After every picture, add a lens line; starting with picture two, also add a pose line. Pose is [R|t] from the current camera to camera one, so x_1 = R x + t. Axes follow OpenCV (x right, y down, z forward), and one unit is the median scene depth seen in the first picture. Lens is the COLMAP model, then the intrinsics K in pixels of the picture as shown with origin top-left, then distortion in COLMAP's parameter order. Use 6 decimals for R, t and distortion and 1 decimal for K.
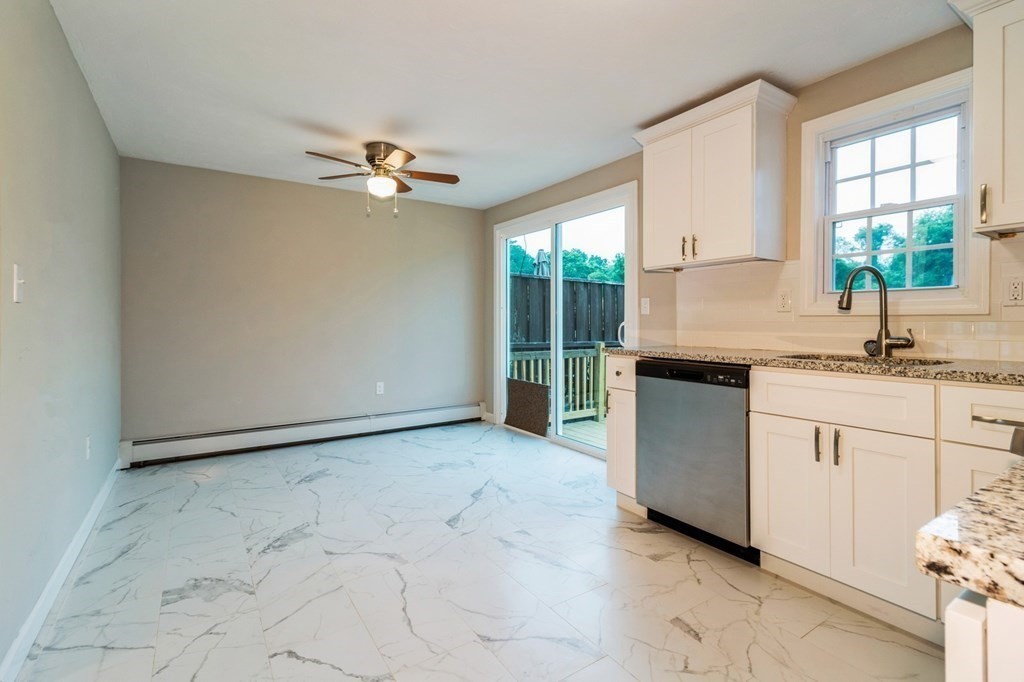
lens RADIAL K [[466.8, 0, 508.4], [0, 466.8, 335.1], [0, 0, 1]] dist [0.001912, 0.000092]
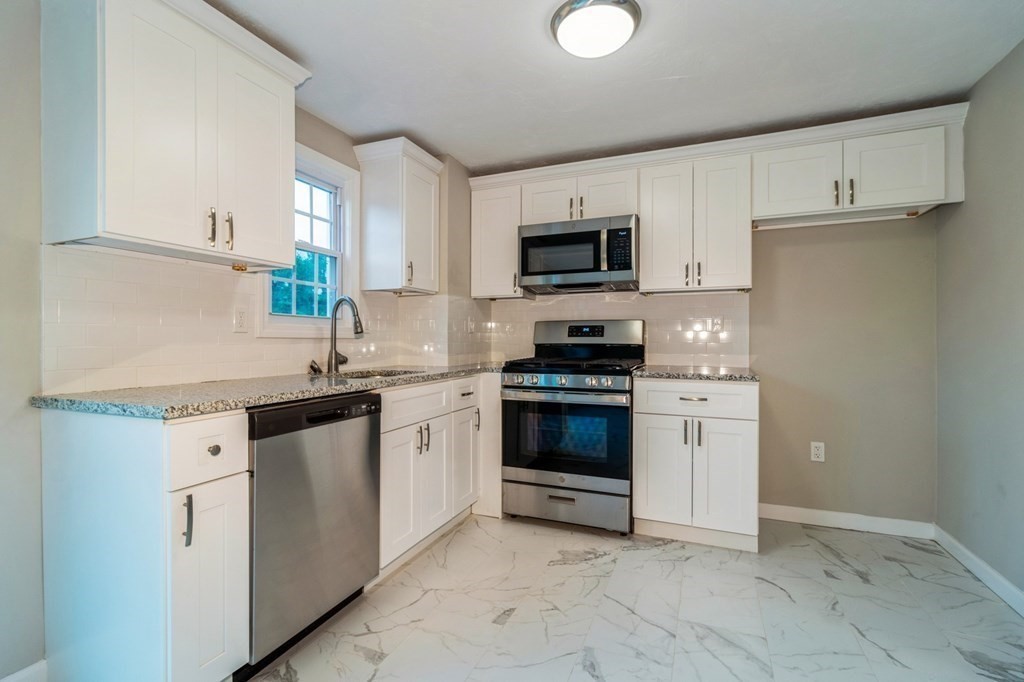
lens RADIAL K [[466.8, 0, 506.8], [0, 466.8, 335.9], [0, 0, 1]] dist [0.001912, 0.000092]
pose [[-0.552728, 0.005596, 0.833343, -0.449091], [0.022218, 0.999721, 0.008024, -0.047333], [-0.833065, 0.022950, -0.552698, 1.264756]]
